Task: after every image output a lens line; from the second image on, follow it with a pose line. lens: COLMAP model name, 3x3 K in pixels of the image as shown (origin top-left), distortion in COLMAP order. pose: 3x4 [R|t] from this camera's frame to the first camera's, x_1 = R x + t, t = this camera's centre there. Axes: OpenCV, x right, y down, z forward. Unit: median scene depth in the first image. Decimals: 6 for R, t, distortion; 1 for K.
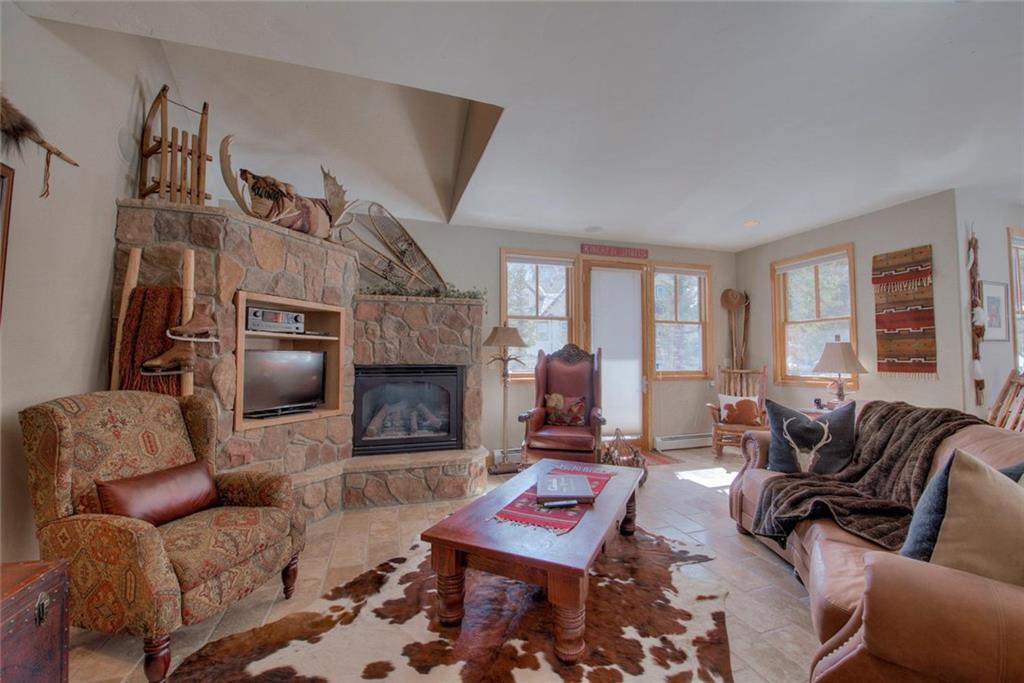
lens RADIAL K [[407.2, 0, 517.4], [0, 407.2, 339.4], [0, 0, 1]] dist [-0.017989, -0.001284]
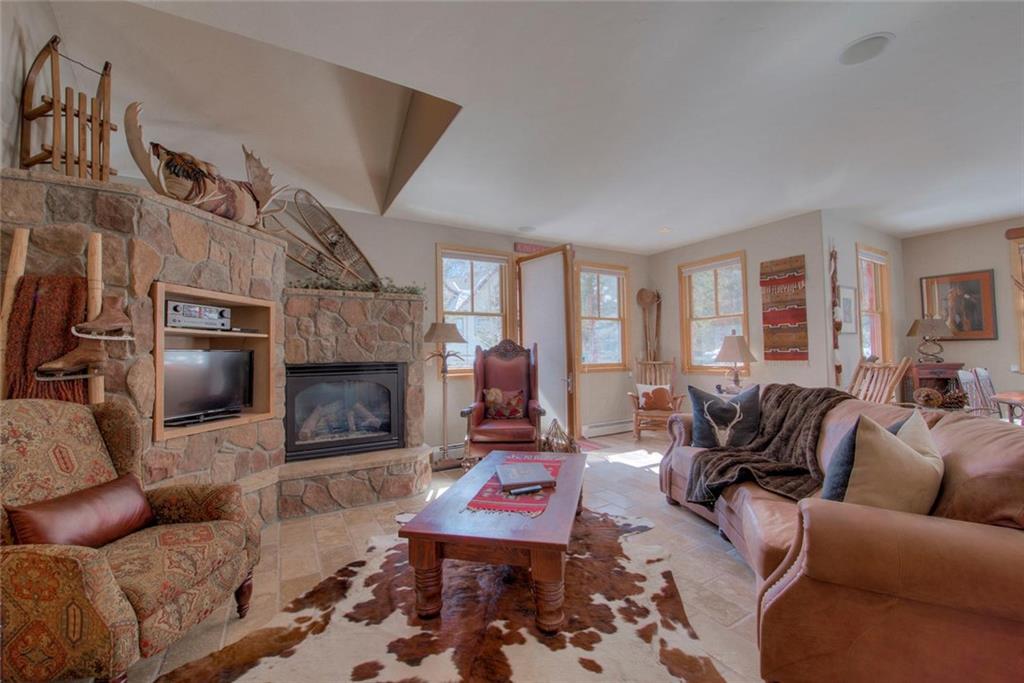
lens RADIAL K [[407.2, 0, 517.3], [0, 407.2, 339.1], [0, 0, 1]] dist [-0.017989, -0.001284]
pose [[0.976799, -0.009427, 0.213953, -0.119597], [0.007774, 0.999933, 0.008568, 0.002635], [-0.214019, -0.006706, 0.976806, -0.022135]]
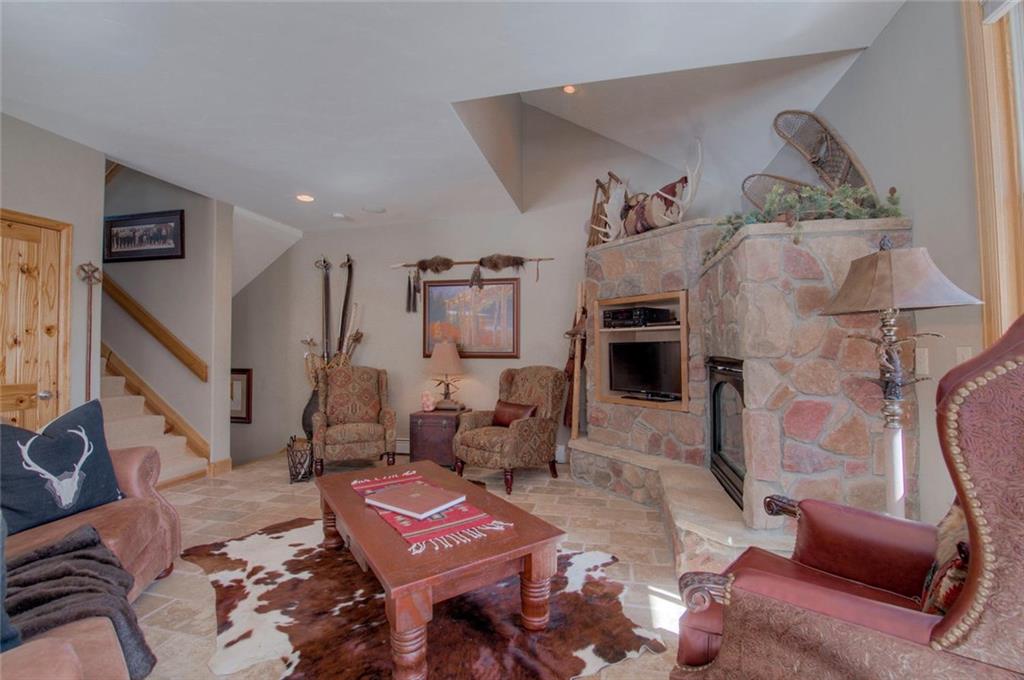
lens RADIAL K [[425.2, 0, 519.7], [0, 425.2, 338.1], [0, 0, 1]] dist [-0.017216, -0.000060]
pose [[-0.504298, -0.021381, -0.863265, 0.767902], [0.049141, 0.997363, -0.053409, 0.078332], [0.862130, -0.069356, -0.501918, 1.618969]]
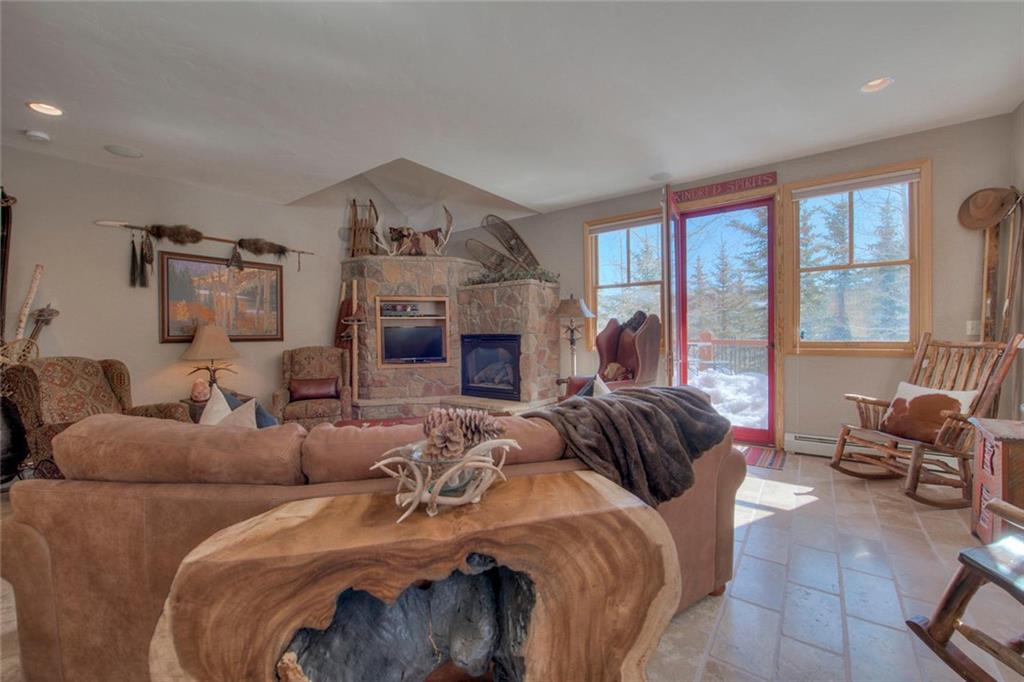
lens RADIAL K [[407.2, 0, 512.7], [0, 407.2, 341.5], [0, 0, 1]] dist [-0.017989, -0.001284]
pose [[0.579012, 0.010801, -0.815248, 1.358803], [0.055141, 0.997104, 0.052373, 0.029124], [0.813453, -0.075278, 0.576739, 0.426481]]
